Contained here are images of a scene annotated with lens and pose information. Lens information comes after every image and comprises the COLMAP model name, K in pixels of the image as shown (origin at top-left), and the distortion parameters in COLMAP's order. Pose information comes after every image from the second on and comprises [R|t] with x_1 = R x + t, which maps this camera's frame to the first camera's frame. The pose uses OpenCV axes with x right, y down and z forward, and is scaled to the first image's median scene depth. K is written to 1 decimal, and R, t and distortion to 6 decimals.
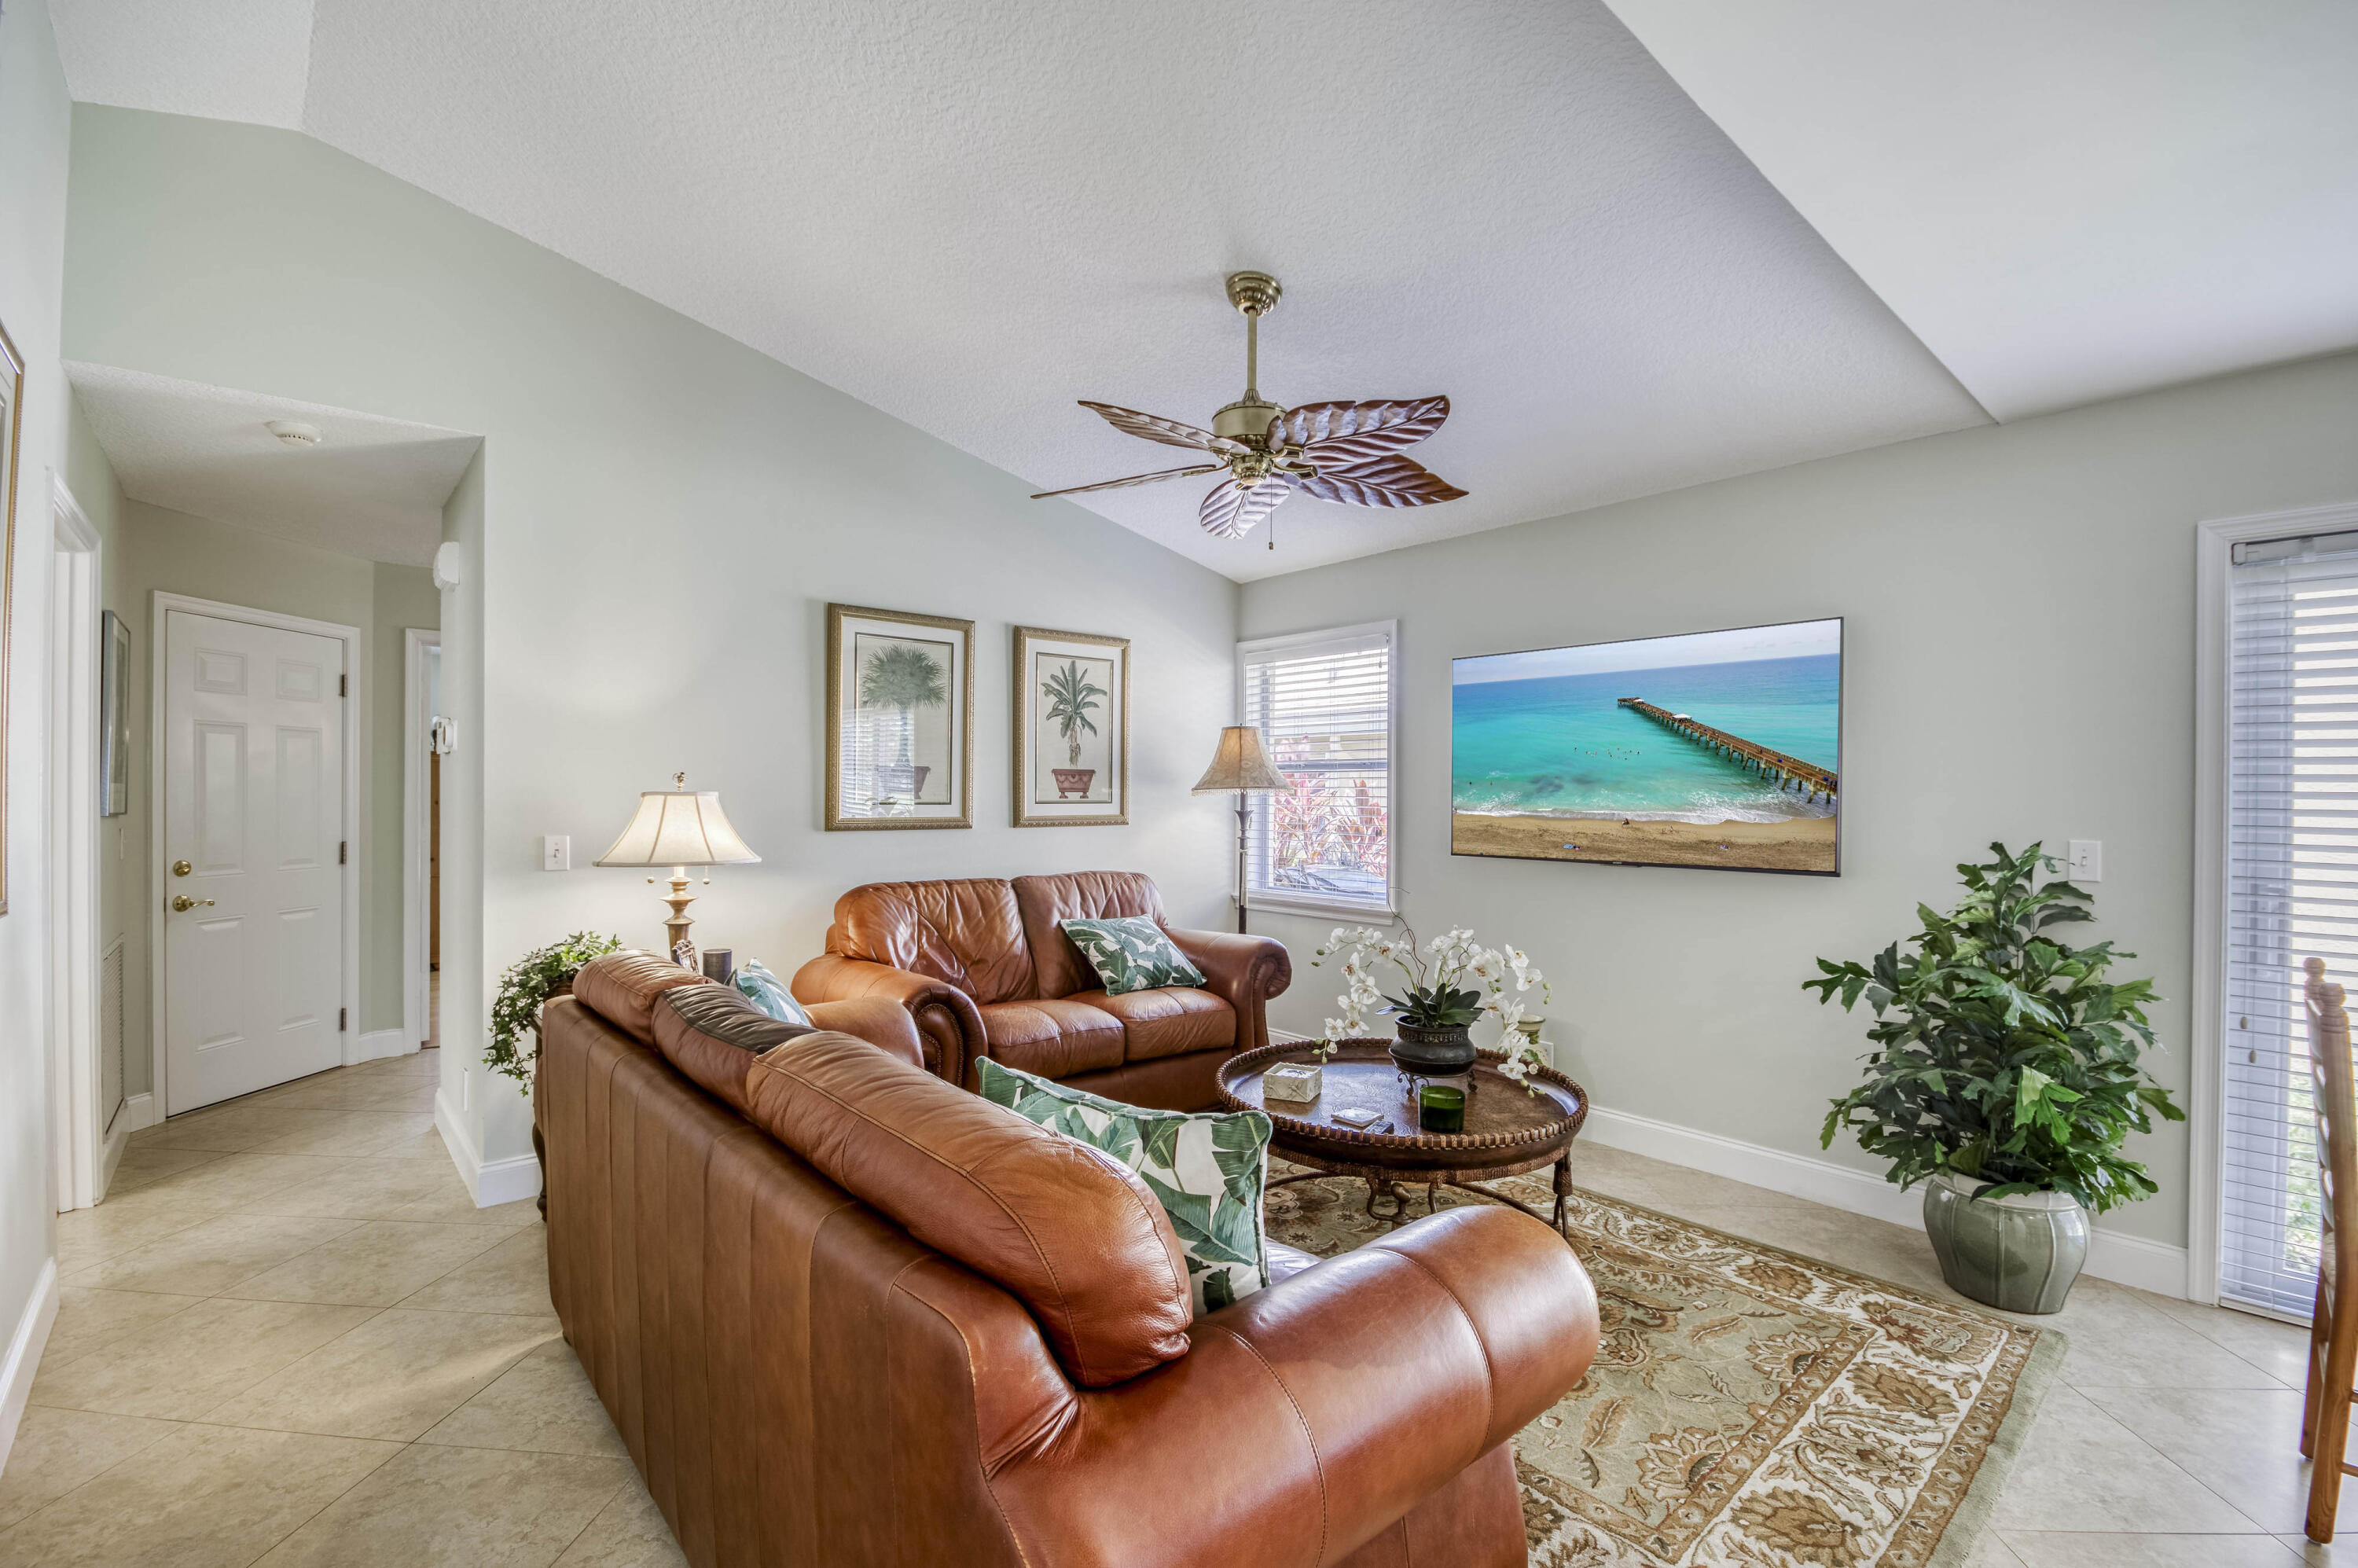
lens RADIAL K [[1044.7, 0, 1197.0], [0, 1044.7, 777.1], [0, 0, 1]] dist [-0.003744, -0.004534]
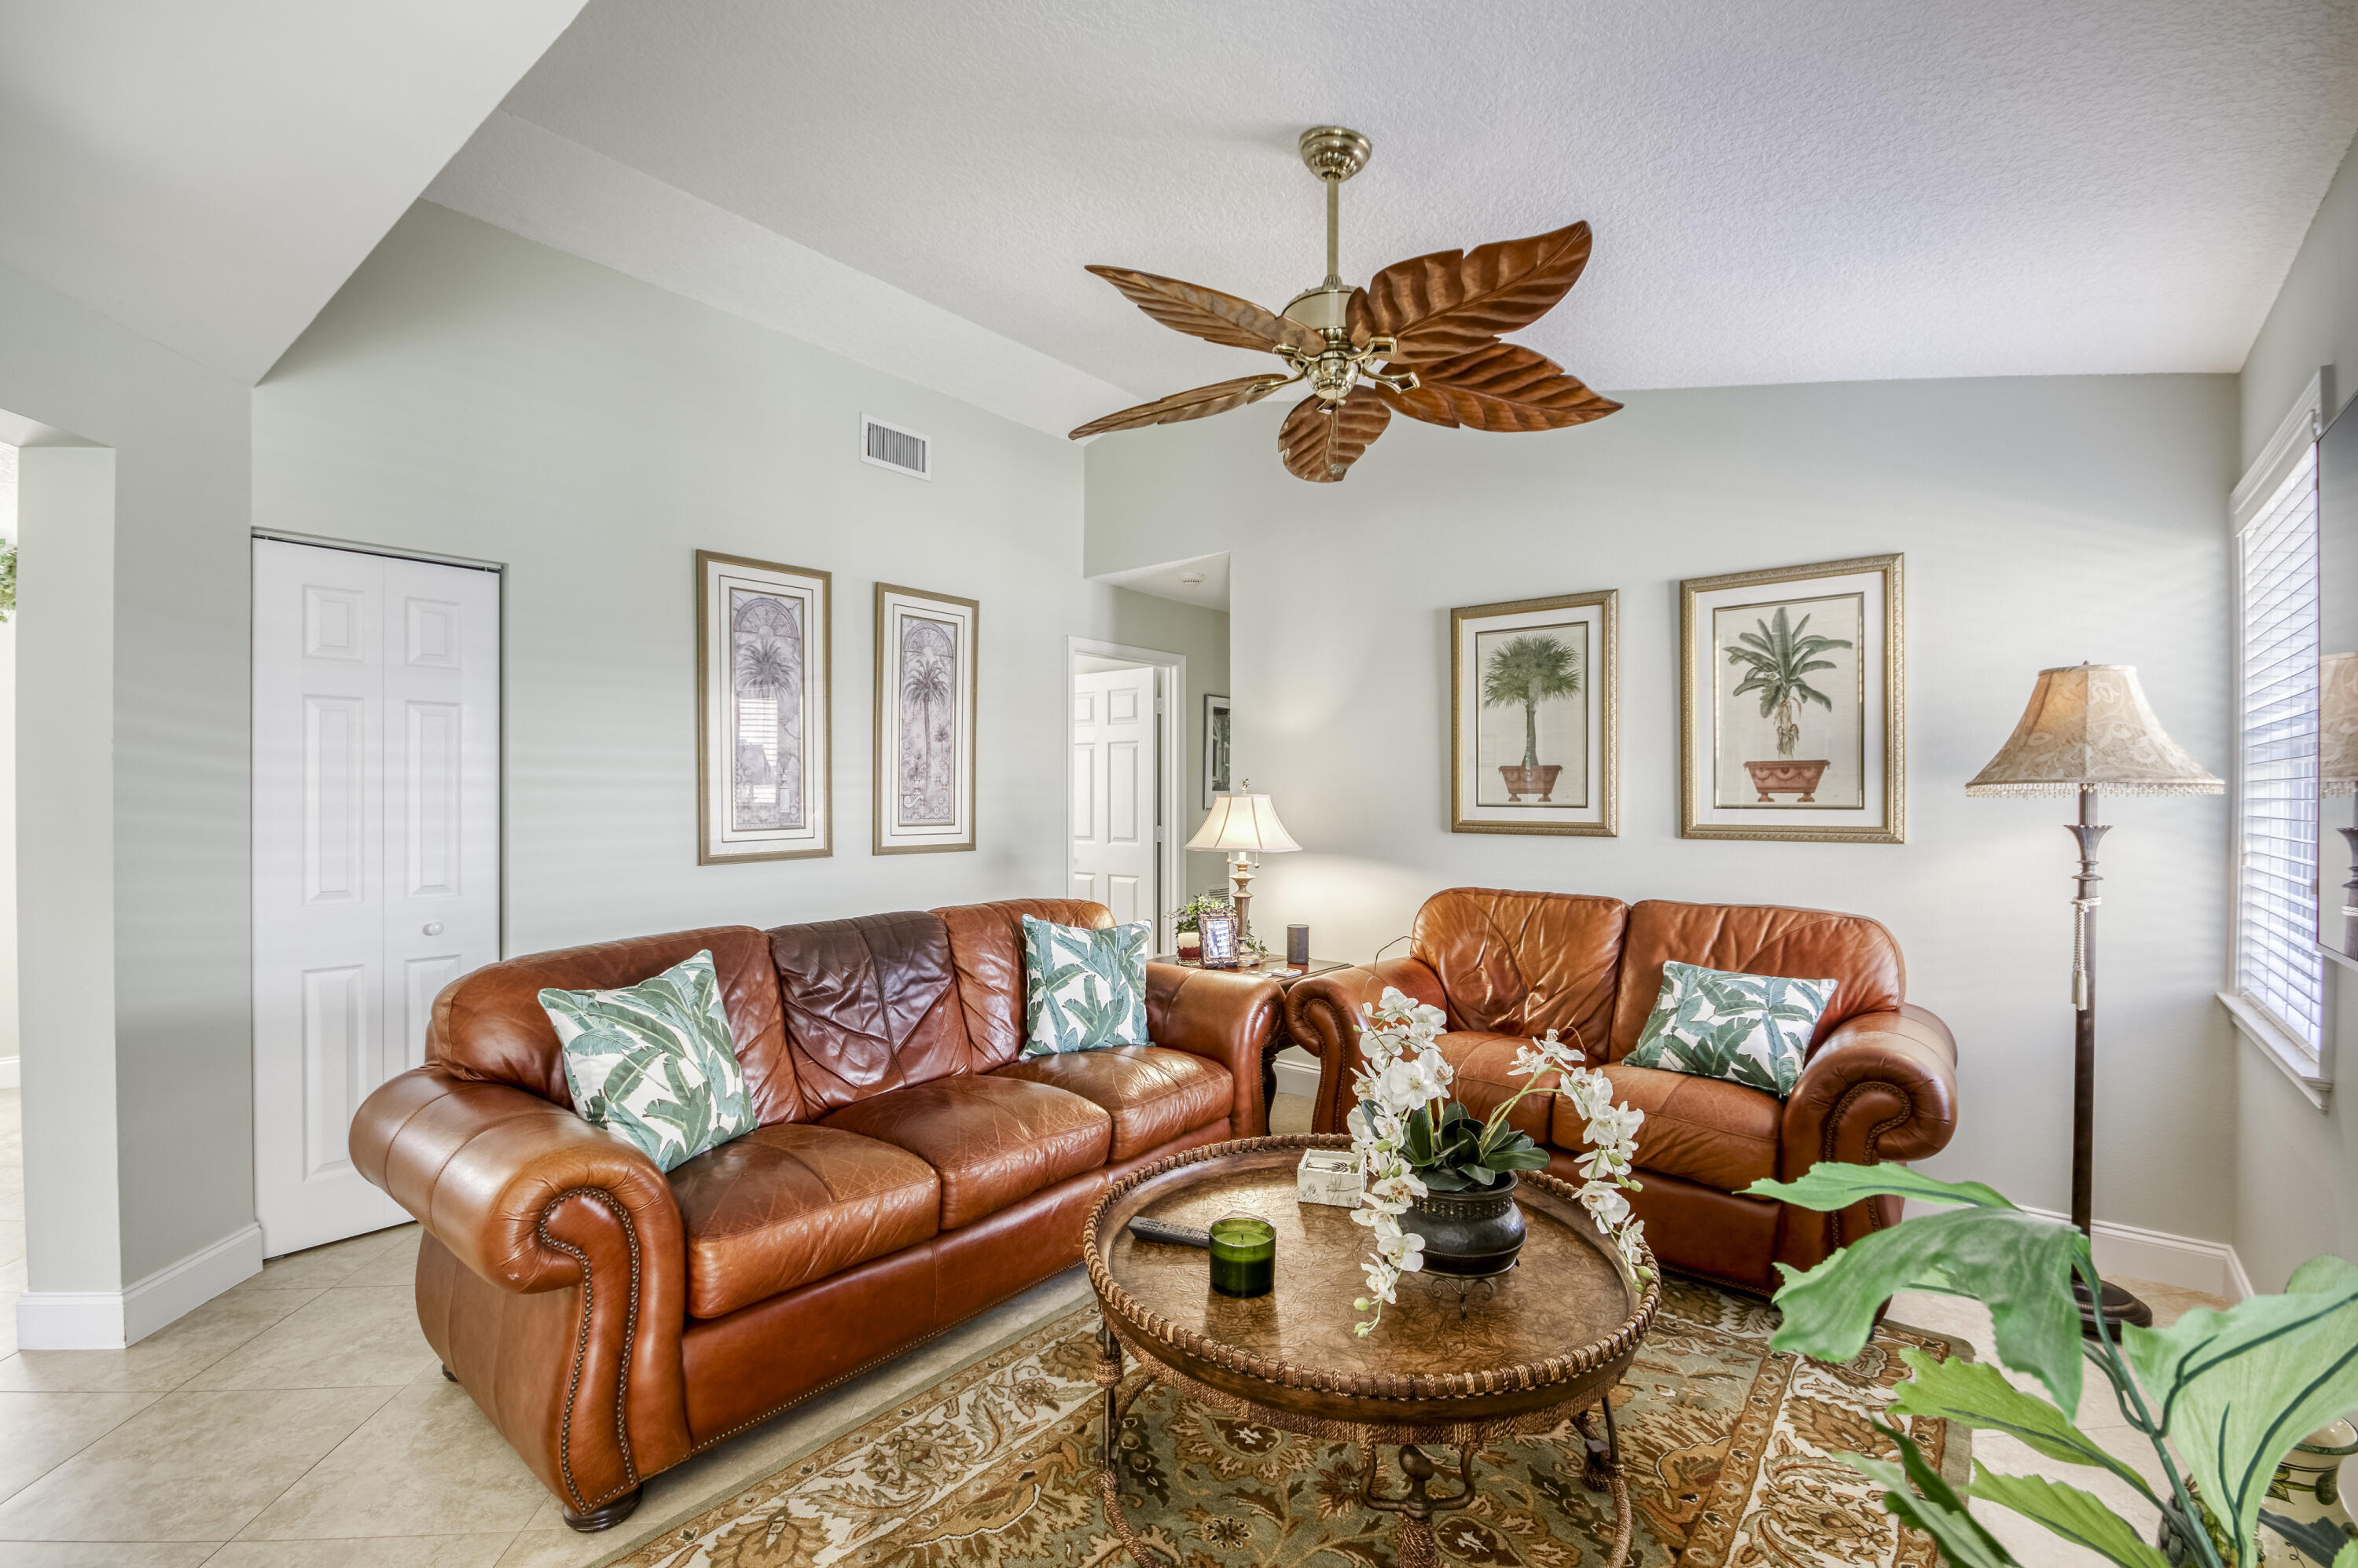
lens RADIAL K [[1044.7, 0, 1188.2], [0, 1044.7, 774.1], [0, 0, 1]] dist [-0.003744, -0.004534]
pose [[0.162221, -0.020996, -0.986531, 0.534853], [0.017527, 0.999677, -0.018394, 0.007904], [0.986599, -0.014307, 0.162537, 0.503280]]
